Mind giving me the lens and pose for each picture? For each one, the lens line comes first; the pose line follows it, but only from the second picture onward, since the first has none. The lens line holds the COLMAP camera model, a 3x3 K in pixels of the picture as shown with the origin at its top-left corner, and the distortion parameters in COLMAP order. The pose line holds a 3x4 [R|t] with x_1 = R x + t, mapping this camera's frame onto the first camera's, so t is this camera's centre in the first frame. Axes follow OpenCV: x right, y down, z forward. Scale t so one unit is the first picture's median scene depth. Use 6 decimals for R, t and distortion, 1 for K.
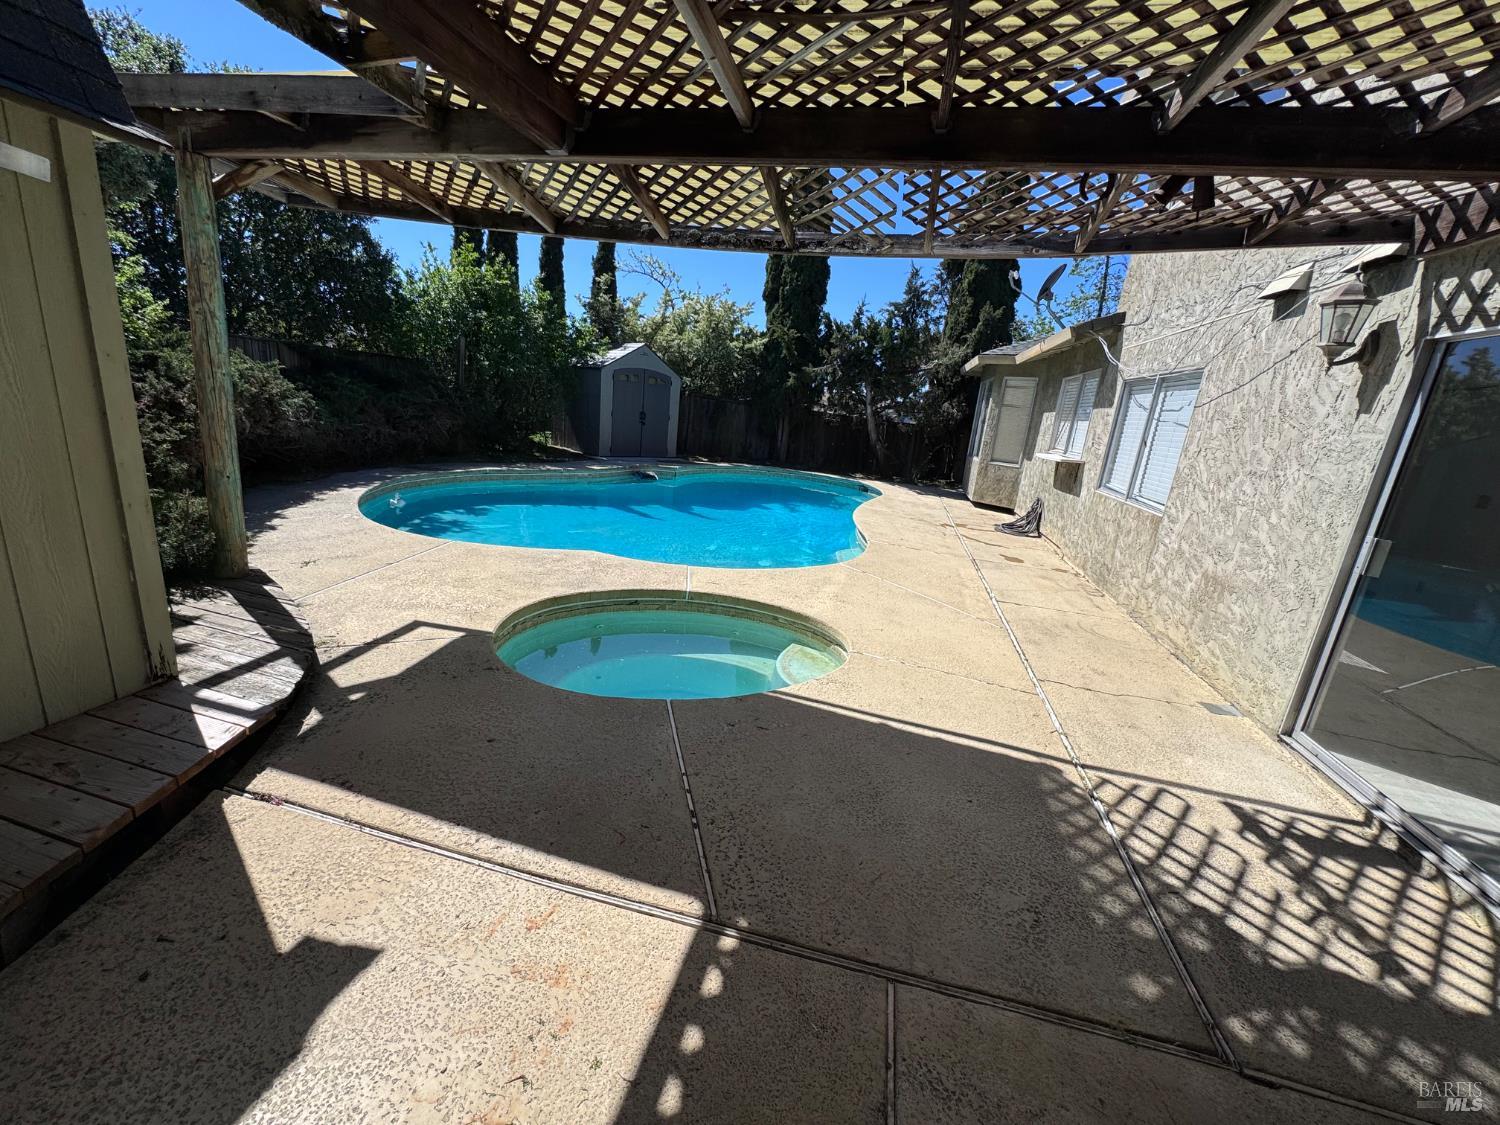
lens RADIAL K [[600.3, 0, 749.8], [0, 600.3, 567.4], [0, 0, 1]] dist [-0.001859, 0.000365]
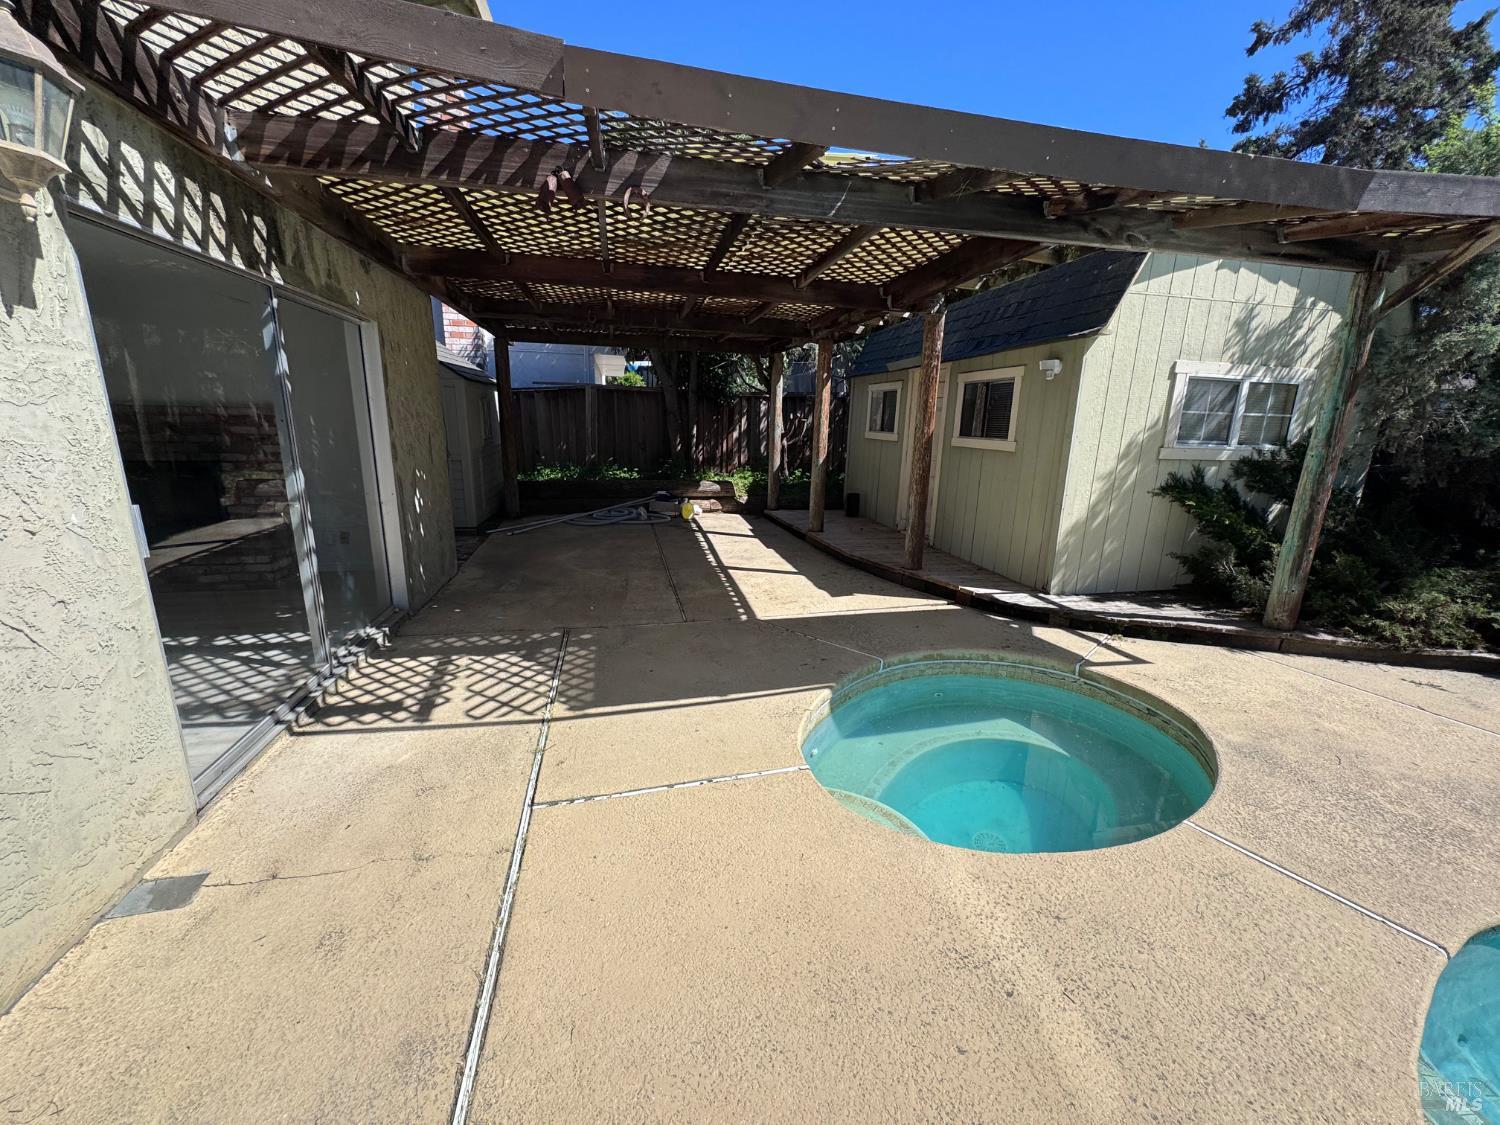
lens RADIAL K [[600.3, 0, 746.0], [0, 600.3, 562.3], [0, 0, 1]] dist [-0.001859, 0.000365]
pose [[-0.894505, -0.017168, -0.446728, 0.867436], [-0.223465, 0.882640, 0.413533, -0.532143], [0.387201, 0.469736, -0.793362, 2.254497]]
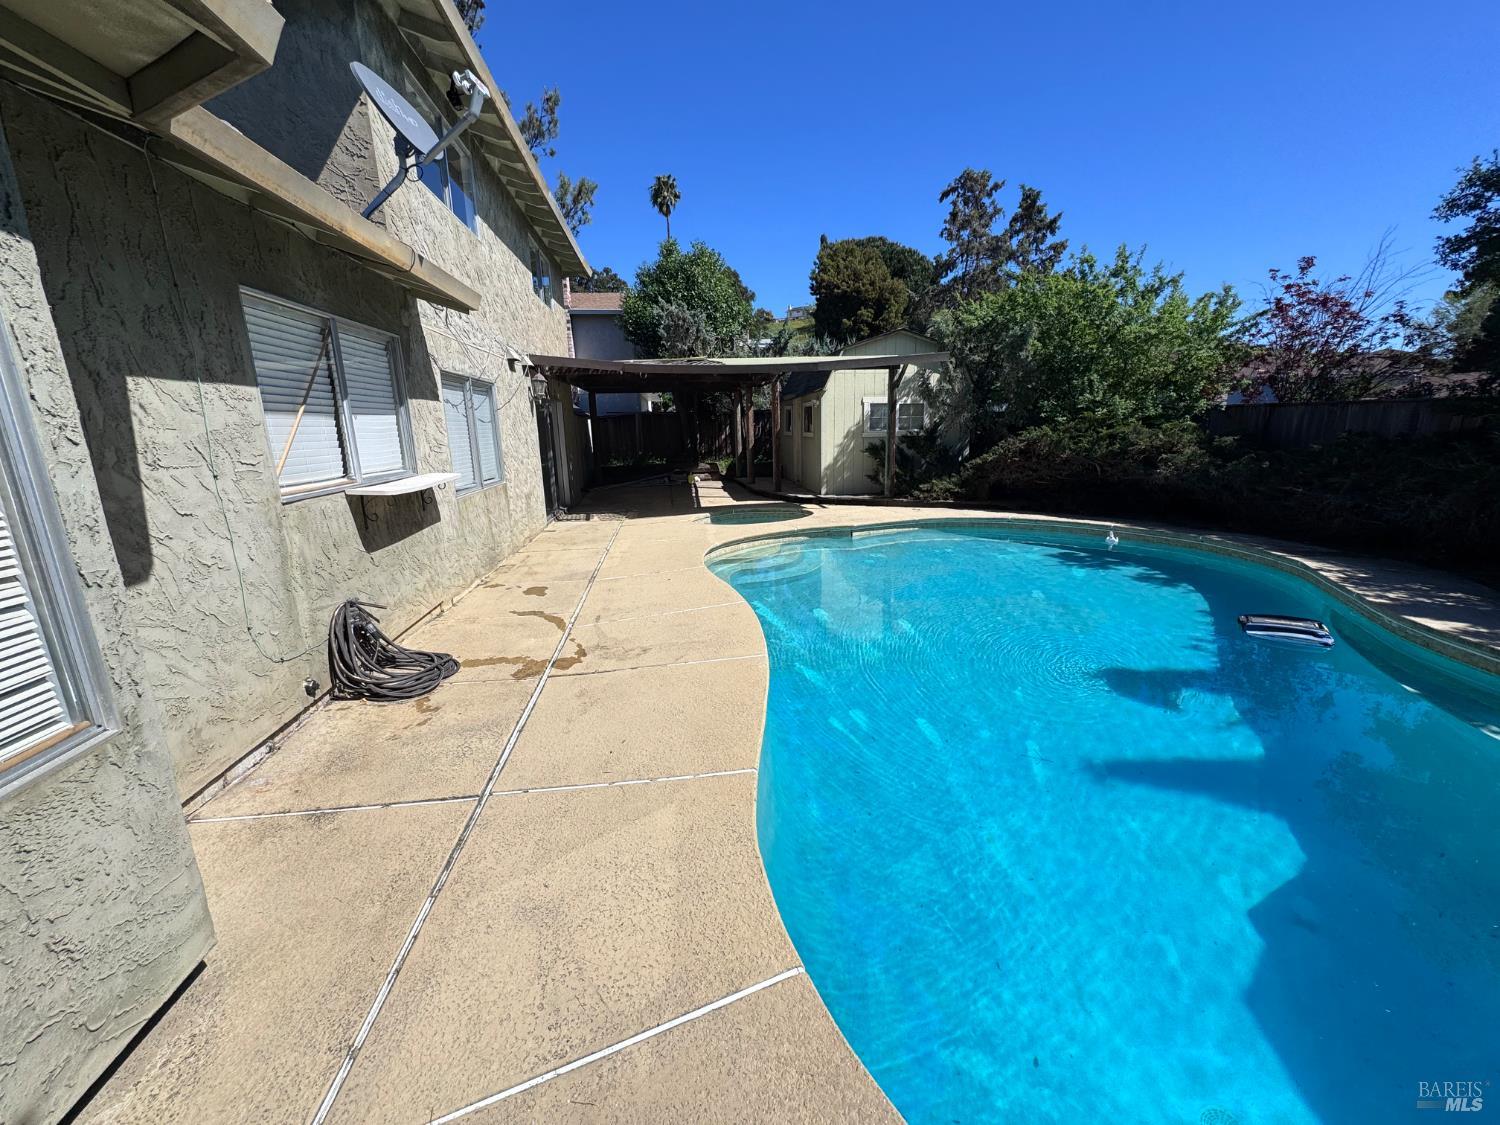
lens RADIAL K [[600.3, 0, 749.7], [0, 600.3, 565.3], [0, 0, 1]] dist [-0.001859, 0.000365]
pose [[-0.931529, 0.004852, -0.363636, 1.498516], [-0.161948, 0.889759, 0.426735, -1.493779], [0.325619, 0.456406, -0.828050, 5.900581]]
